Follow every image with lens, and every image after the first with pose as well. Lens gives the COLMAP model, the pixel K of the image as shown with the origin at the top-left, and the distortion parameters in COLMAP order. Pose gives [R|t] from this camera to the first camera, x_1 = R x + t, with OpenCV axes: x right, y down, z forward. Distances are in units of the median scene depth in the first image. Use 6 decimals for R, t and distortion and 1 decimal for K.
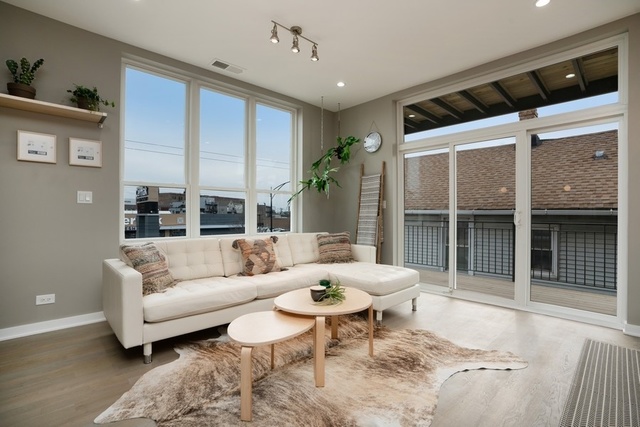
lens RADIAL K [[294.5, 0, 319.9], [0, 294.5, 215.7], [0, 0, 1]] dist [-0.036555, 0.006248]
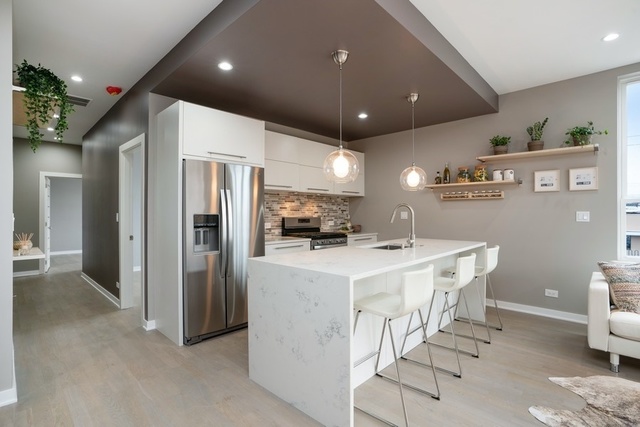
lens RADIAL K [[304.5, 0, 326.1], [0, 304.5, 212.2], [0, 0, 1]] dist [-0.004472, 0.001524]
pose [[0.056515, -0.007712, -0.998372, 0.324689], [-0.007744, 0.999937, -0.008162, -0.054053], [0.998372, 0.008193, 0.056452, -0.114248]]
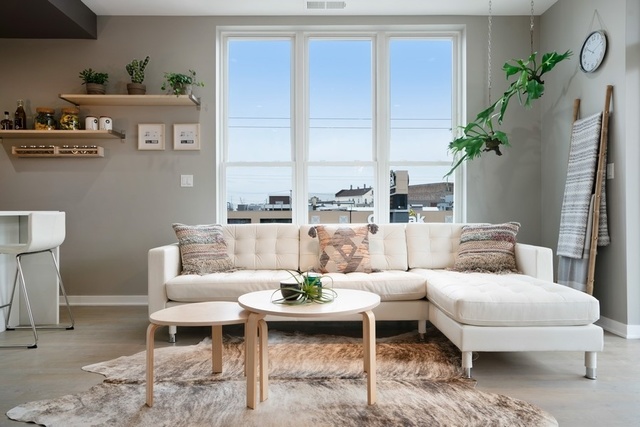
lens RADIAL K [[429.4, 0, 323.4], [0, 429.4, 215.4], [0, 0, 1]] dist [-0.007771, 0.013136]
pose [[0.739993, -0.000480, -0.672614, 0.485125], [0.004025, 0.999985, 0.003714, 0.047375], [0.672603, -0.005455, 0.739984, 0.167016]]
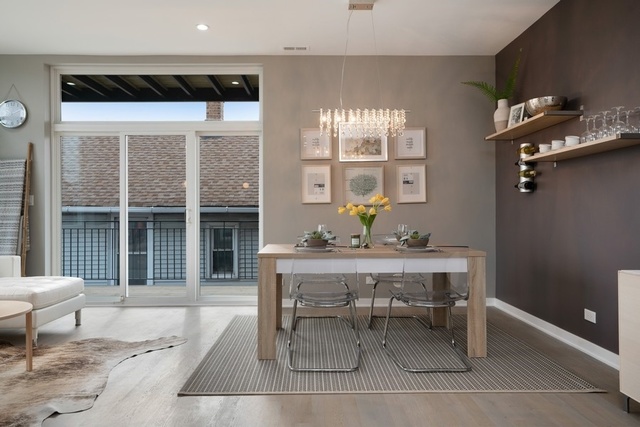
lens RADIAL K [[429.4, 0, 314.0], [0, 429.4, 208.1], [0, 0, 1]] dist [-0.007771, 0.013136]
pose [[0.672503, 0.001380, 0.740094, -0.144262], [0.009629, 0.999897, -0.010614, 0.001318], [-0.740032, 0.014265, 0.672420, -0.364010]]
